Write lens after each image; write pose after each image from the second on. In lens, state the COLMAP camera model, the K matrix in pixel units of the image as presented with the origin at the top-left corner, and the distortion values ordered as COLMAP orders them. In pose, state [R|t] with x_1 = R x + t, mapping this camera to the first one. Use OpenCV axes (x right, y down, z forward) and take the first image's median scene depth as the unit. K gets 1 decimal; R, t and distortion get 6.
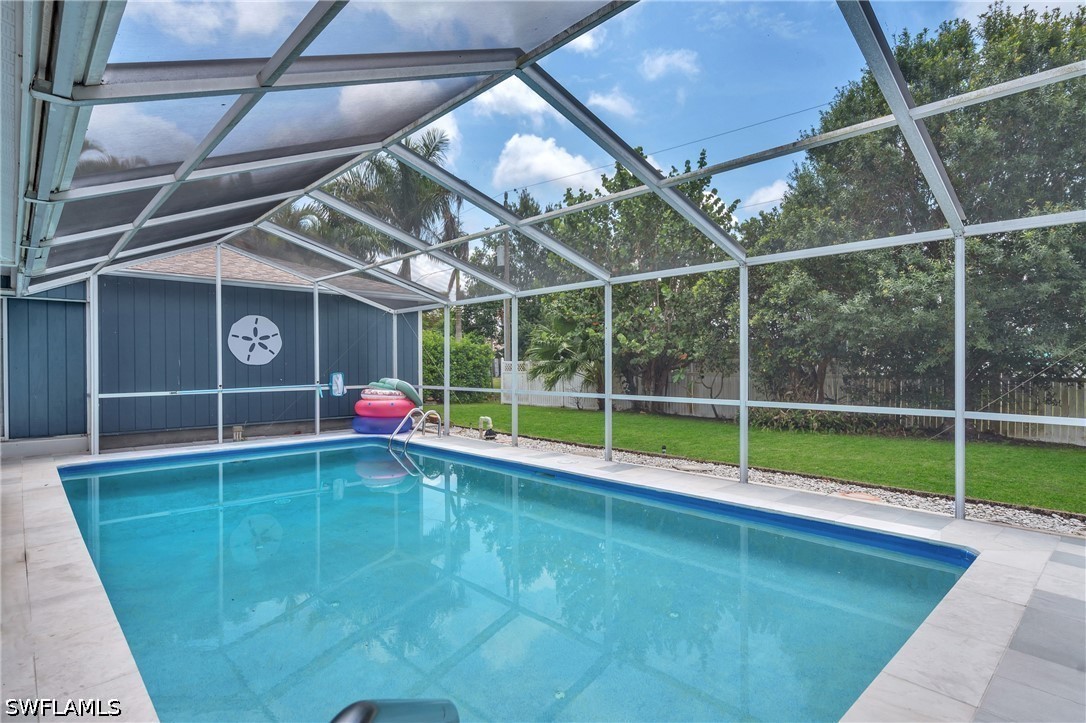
lens RADIAL K [[565.6, 0, 546.4], [0, 565.6, 365.1], [0, 0, 1]] dist [0.005370, 0.002935]
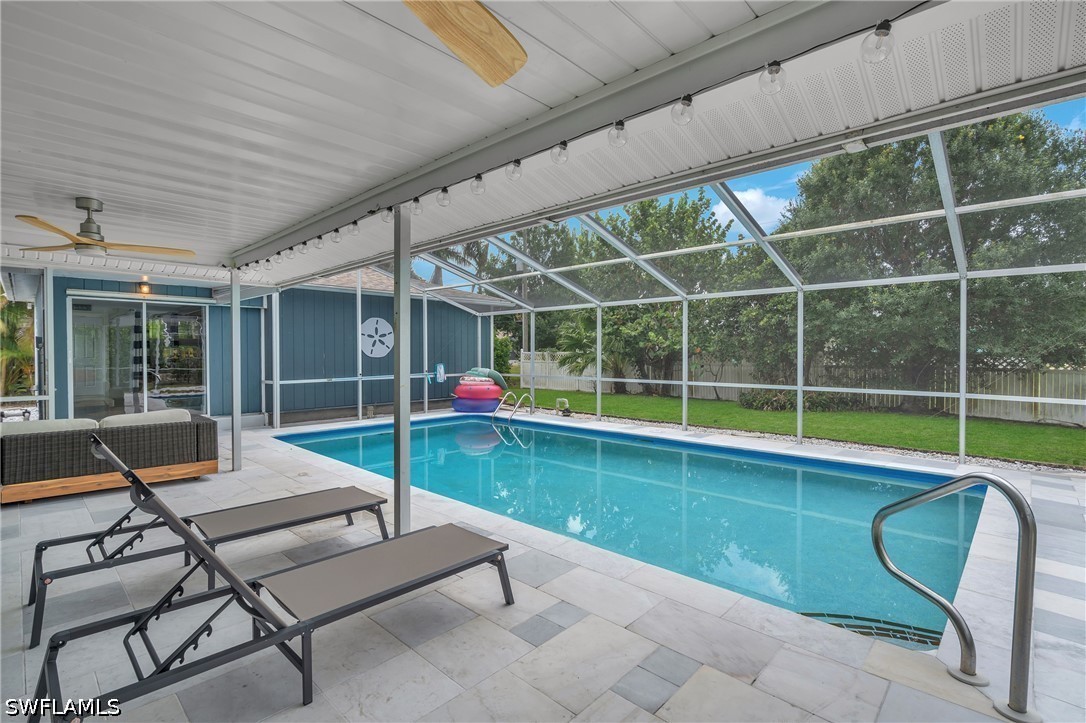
lens RADIAL K [[504.6, 0, 543.6], [0, 504.6, 359.9], [0, 0, 1]] dist [-0.000689, -0.001350]
pose [[0.998945, 0.001352, 0.045902, -0.196840], [-0.002006, 0.999897, 0.014199, -0.011247], [-0.045878, -0.014276, 0.998845, -0.127337]]
